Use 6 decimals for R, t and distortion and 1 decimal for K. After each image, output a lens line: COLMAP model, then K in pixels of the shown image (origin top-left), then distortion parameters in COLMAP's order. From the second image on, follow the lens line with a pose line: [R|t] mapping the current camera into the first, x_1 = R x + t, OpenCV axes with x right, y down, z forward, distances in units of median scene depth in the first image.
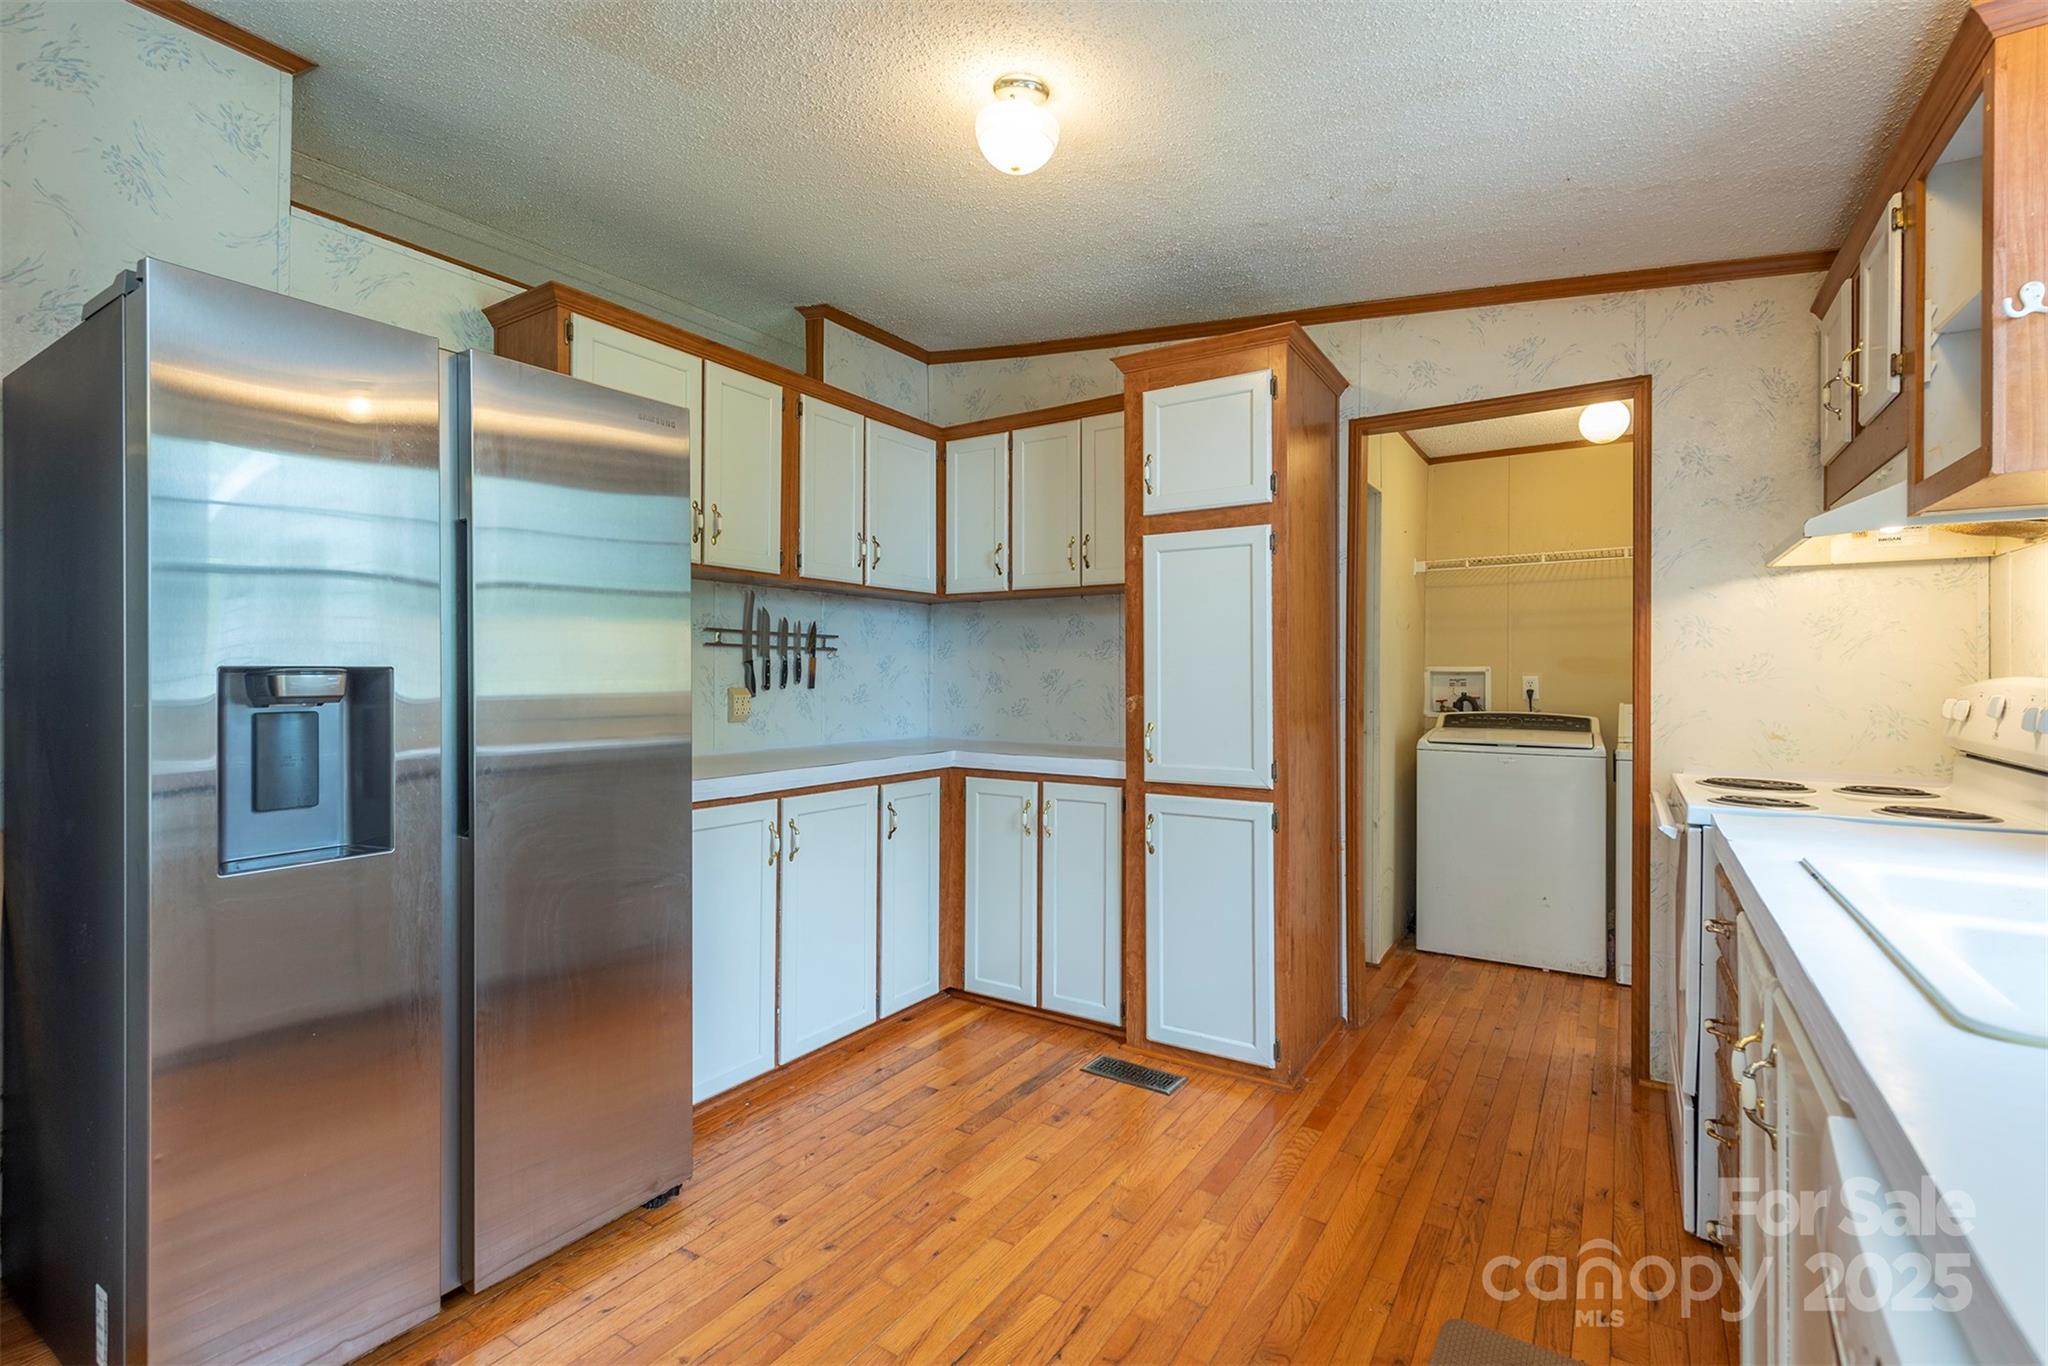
lens RADIAL K [[940.3, 0, 1016.5], [0, 940.3, 679.6], [0, 0, 1]] dist [-0.002155, -0.001178]
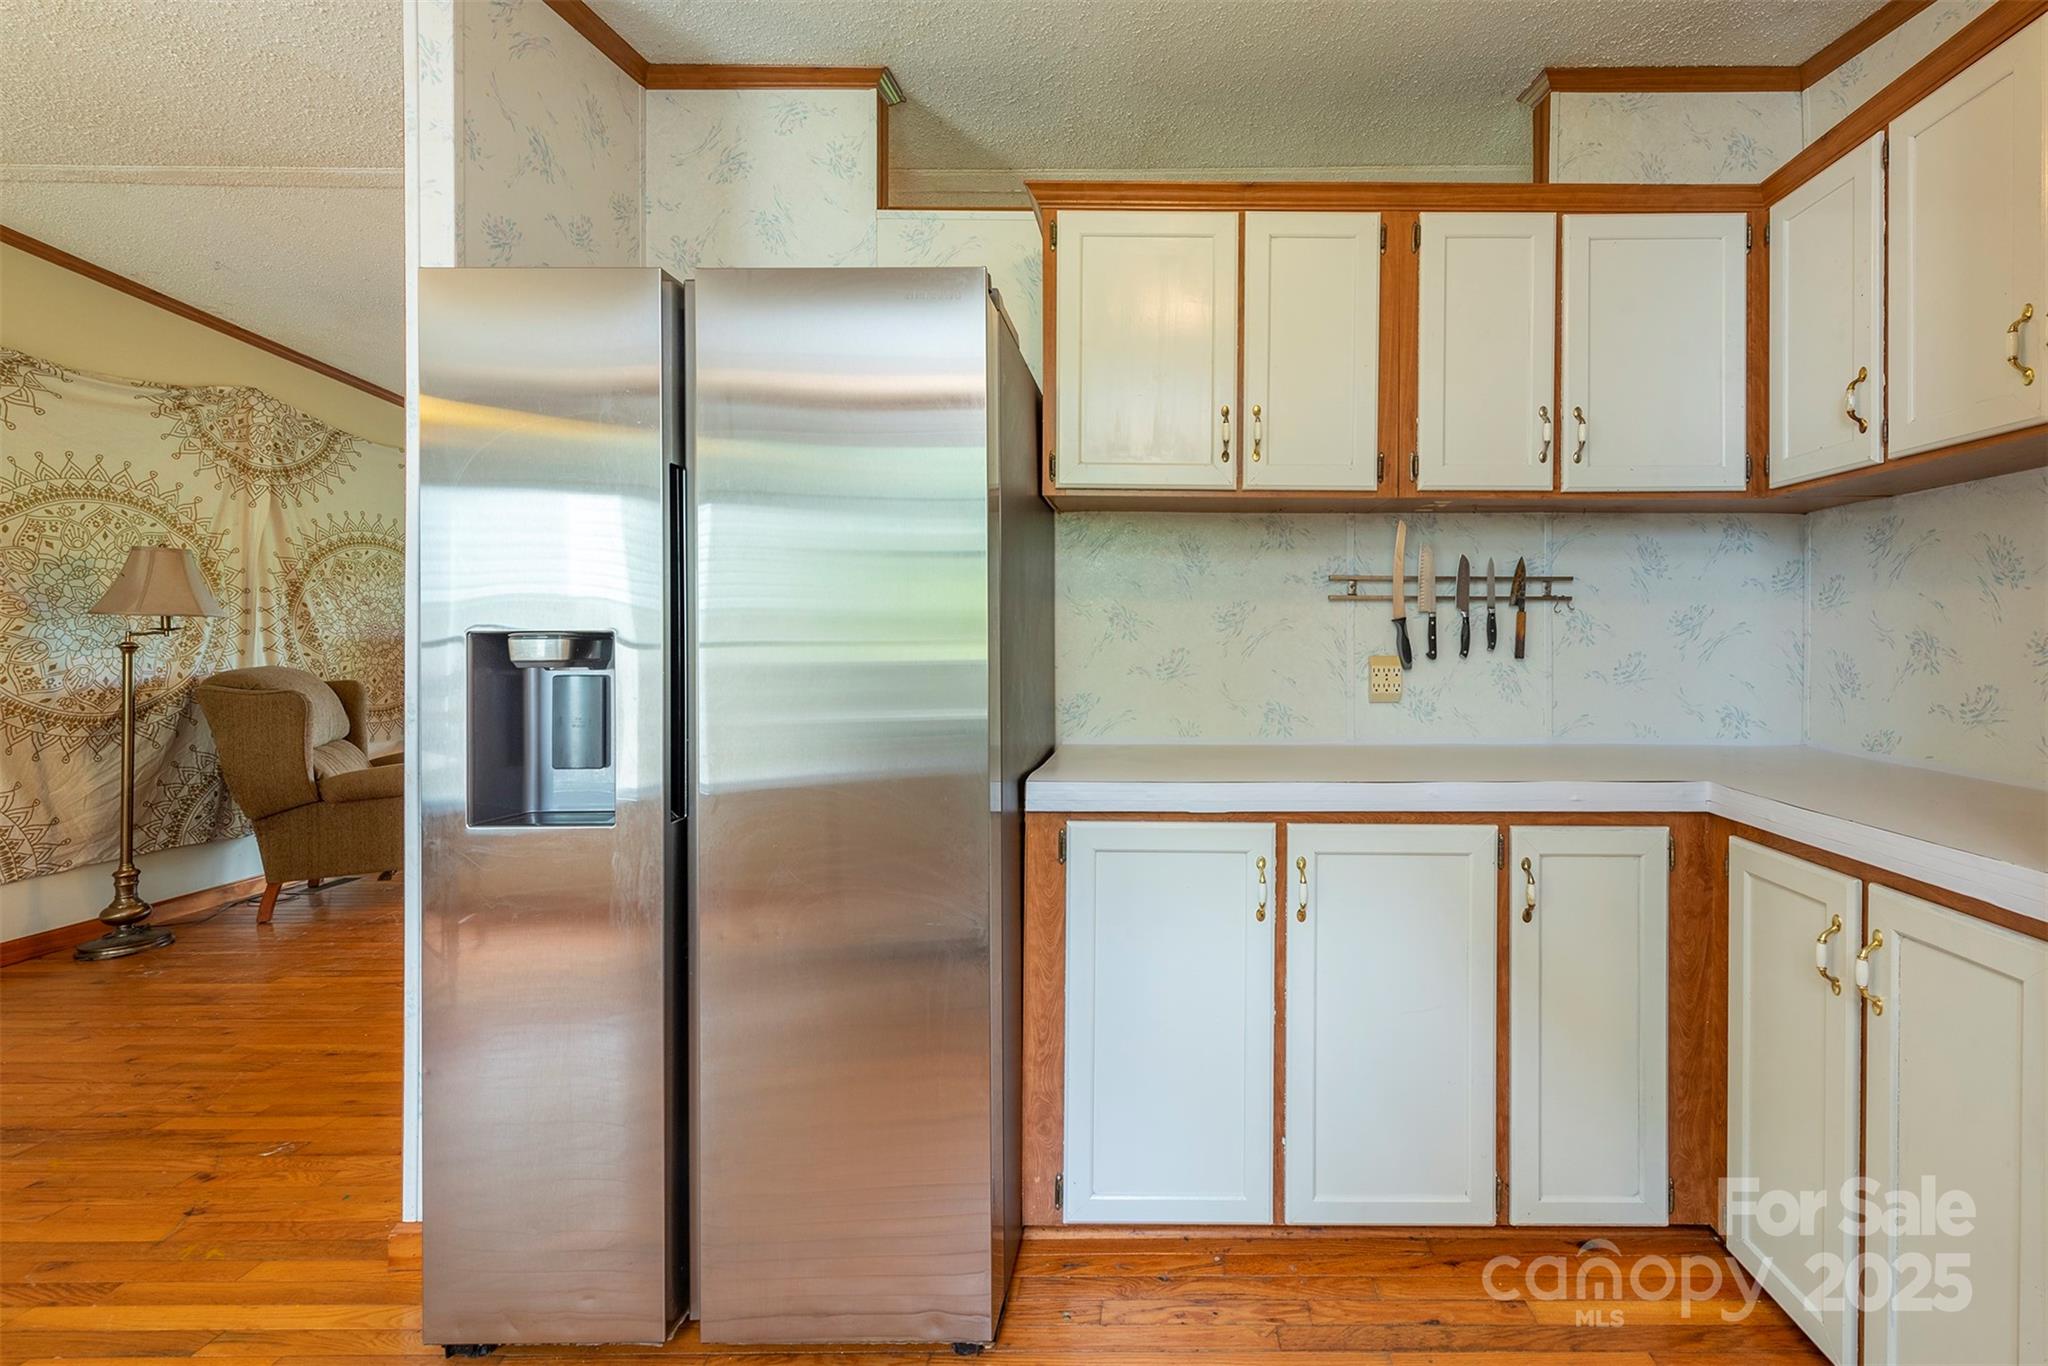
lens RADIAL K [[924.3, 0, 1012.0], [0, 924.3, 645.9], [0, 0, 1]] dist [0.007352, -0.001036]
pose [[0.543605, 0.004129, -0.839331, 0.149496], [-0.002258, 0.999991, 0.003457, -0.001176], [0.839338, 0.000016, 0.543610, 0.370251]]
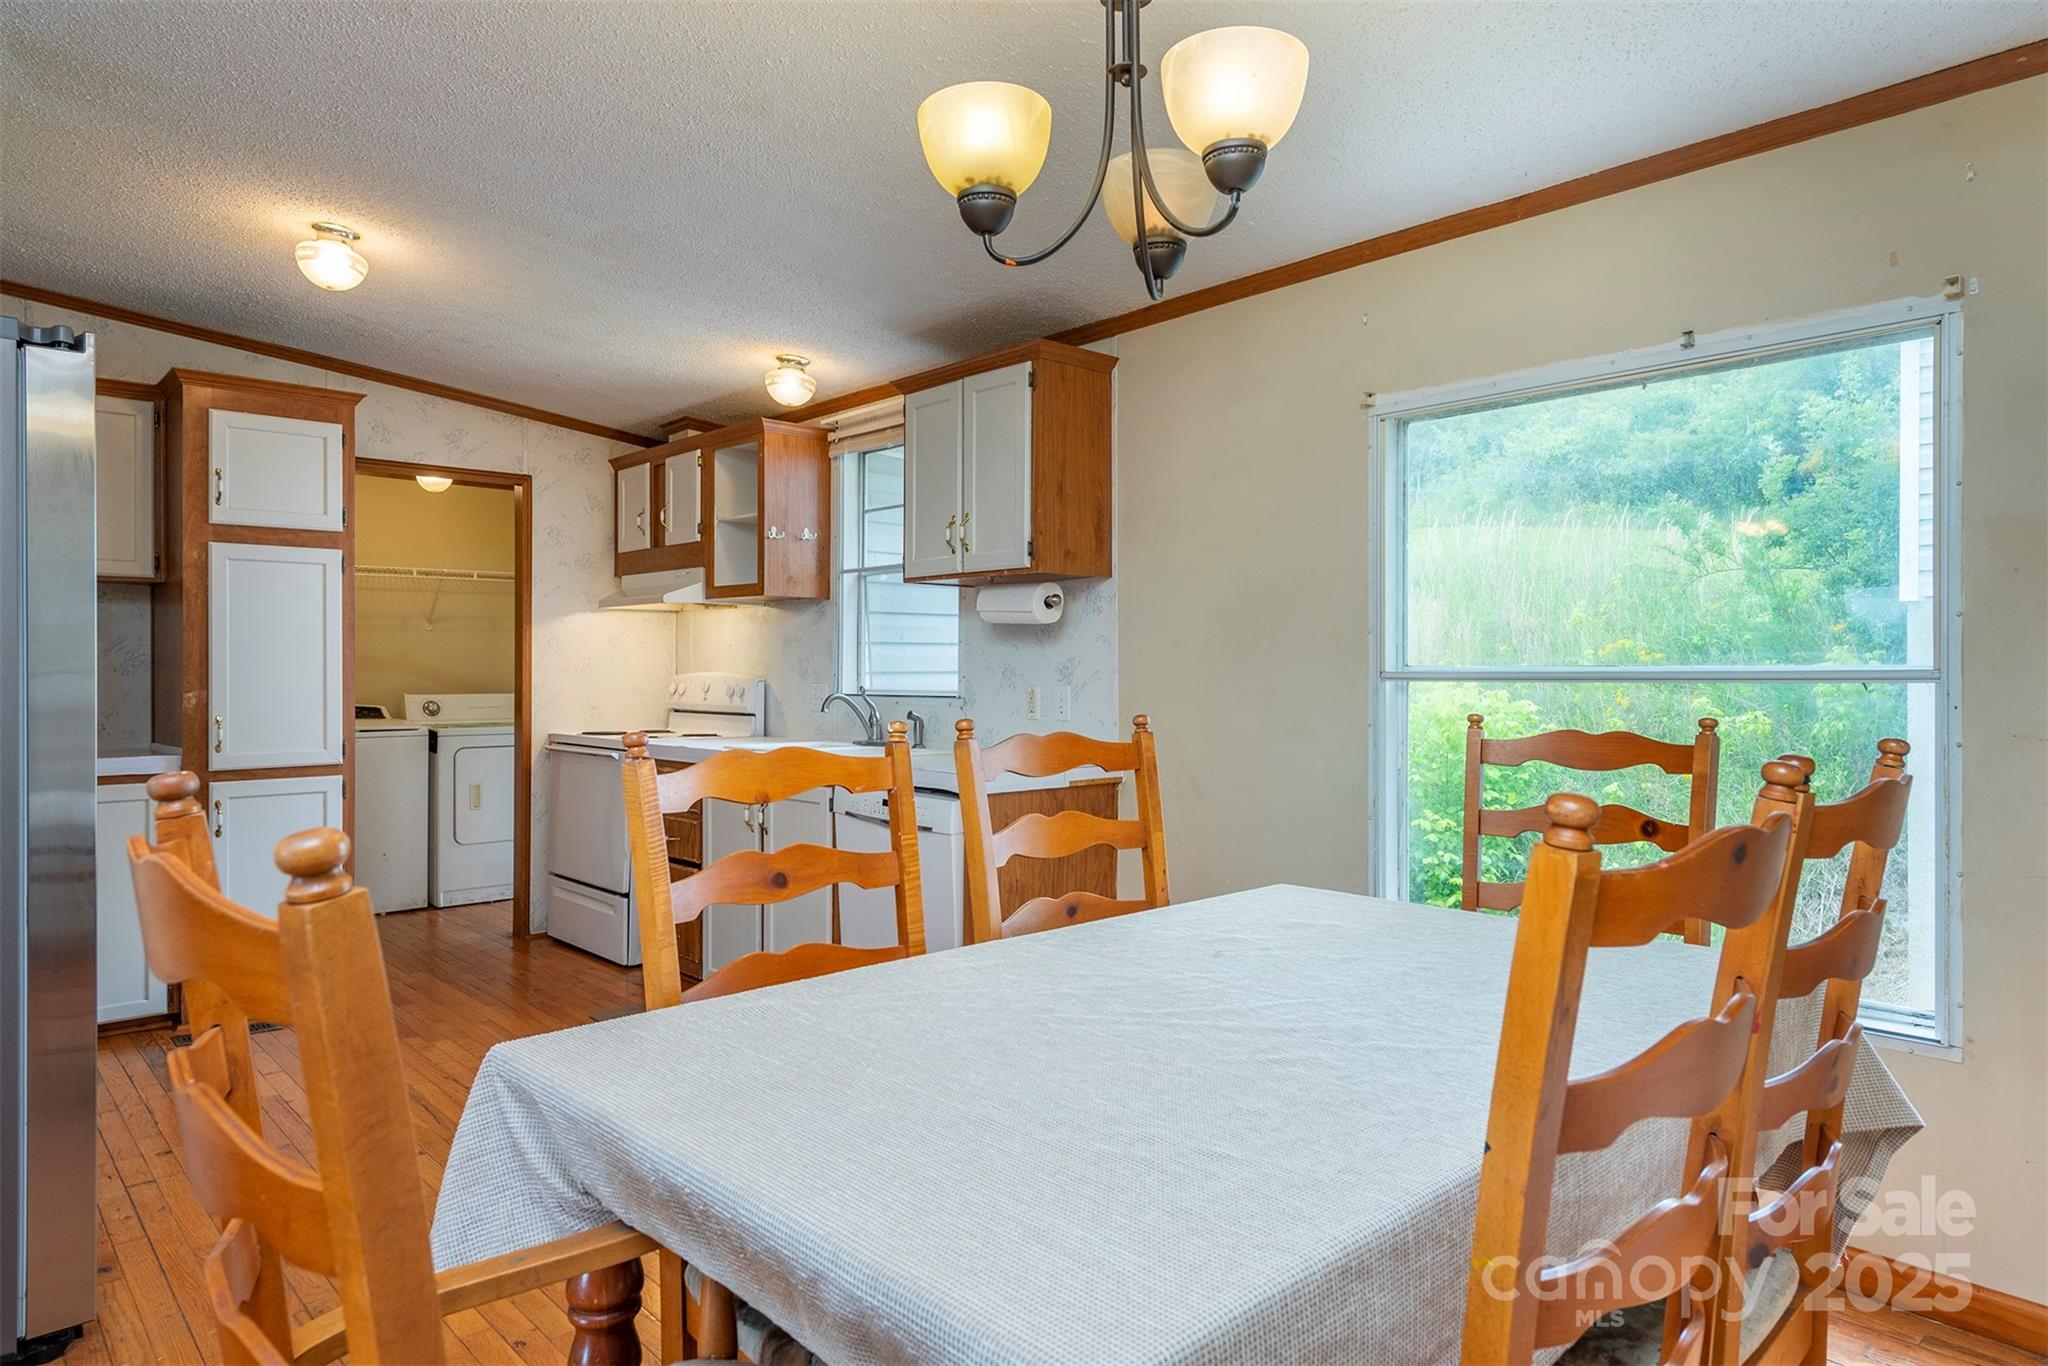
lens RADIAL K [[1237.0, 0, 1019.8], [0, 1237.0, 678.2], [0, 0, 1]] dist [0.000034, 0.000008]
pose [[0.236999, -0.004657, 0.971499, -0.875189], [0.001291, 0.999989, 0.004478, -0.002253], [-0.971509, 0.000193, 0.237002, -0.199383]]
